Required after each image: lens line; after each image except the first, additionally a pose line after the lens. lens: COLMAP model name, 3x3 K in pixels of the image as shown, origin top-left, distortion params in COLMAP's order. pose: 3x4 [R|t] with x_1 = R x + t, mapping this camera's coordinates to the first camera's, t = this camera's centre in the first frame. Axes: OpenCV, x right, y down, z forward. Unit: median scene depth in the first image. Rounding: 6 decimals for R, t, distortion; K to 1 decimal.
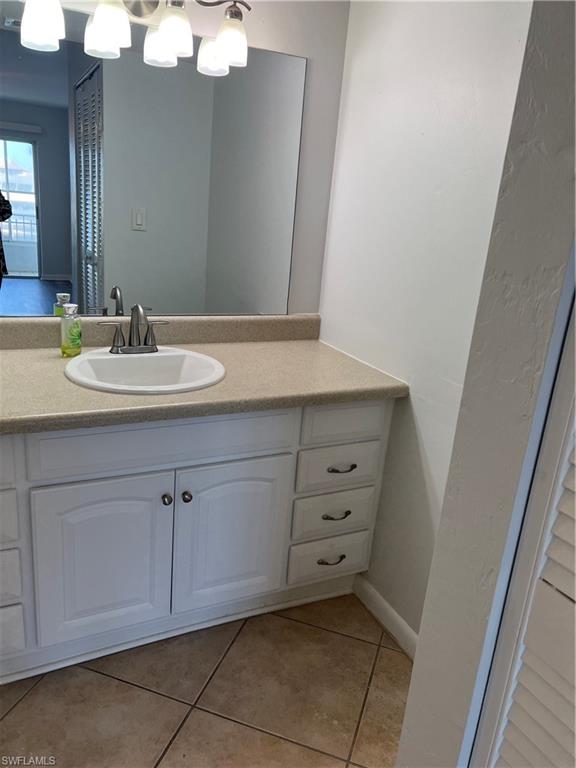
lens RADIAL K [[580.0, 0, 294.4], [0, 580.0, 381.4], [0, 0, 1]] dist [0.055282, -0.065172]
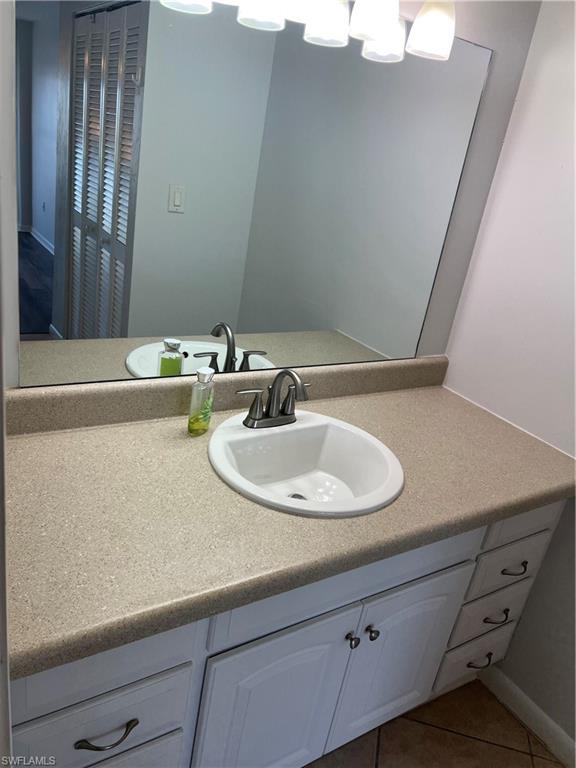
lens RADIAL K [[580.0, 0, 291.7], [0, 580.0, 379.5], [0, 0, 1]] dist [0.055282, -0.065172]
pose [[0.991034, 0.029586, 0.130292, -0.363715], [-0.042243, 0.994535, 0.095478, -0.192235], [-0.126755, -0.100126, 0.986868, 0.237407]]
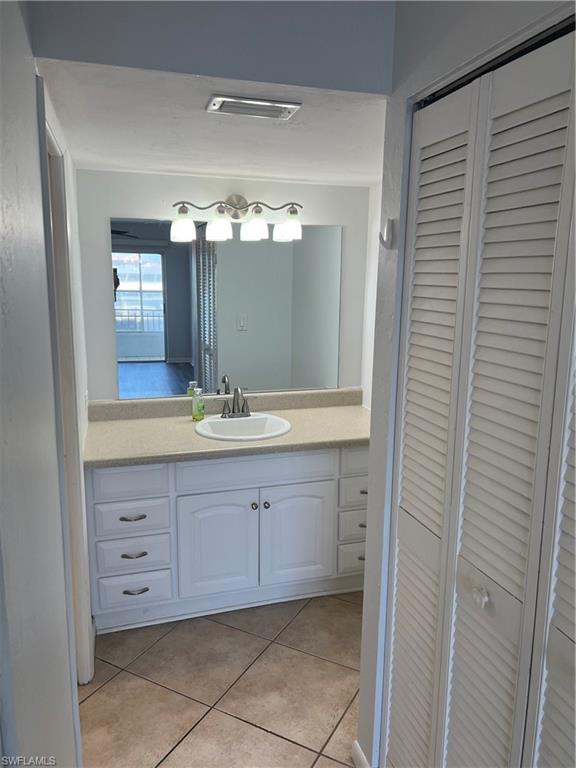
lens RADIAL K [[580.0, 0, 295.5], [0, 580.0, 382.1], [0, 0, 1]] dist [0.055282, -0.065172]
pose [[0.982940, -0.039981, -0.179530, 0.175267], [0.018828, 0.992833, -0.118017, 0.046178], [0.182962, 0.112624, 0.976648, -0.531290]]
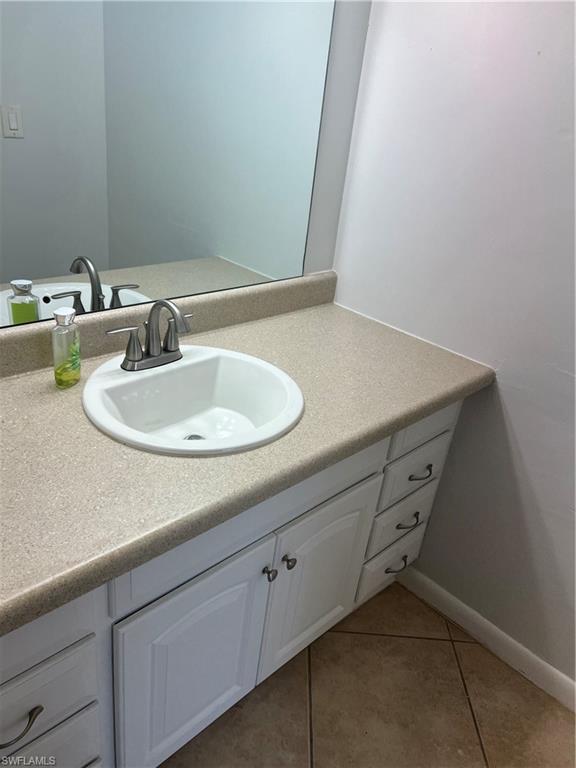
lens RADIAL K [[580.0, 0, 293.2], [0, 580.0, 381.8], [0, 0, 1]] dist [0.055282, -0.065172]
pose [[0.948960, -0.119866, 0.291732, -0.335485], [0.058967, 0.976085, 0.209239, -0.172991], [-0.309836, -0.181357, 0.933333, 0.290818]]
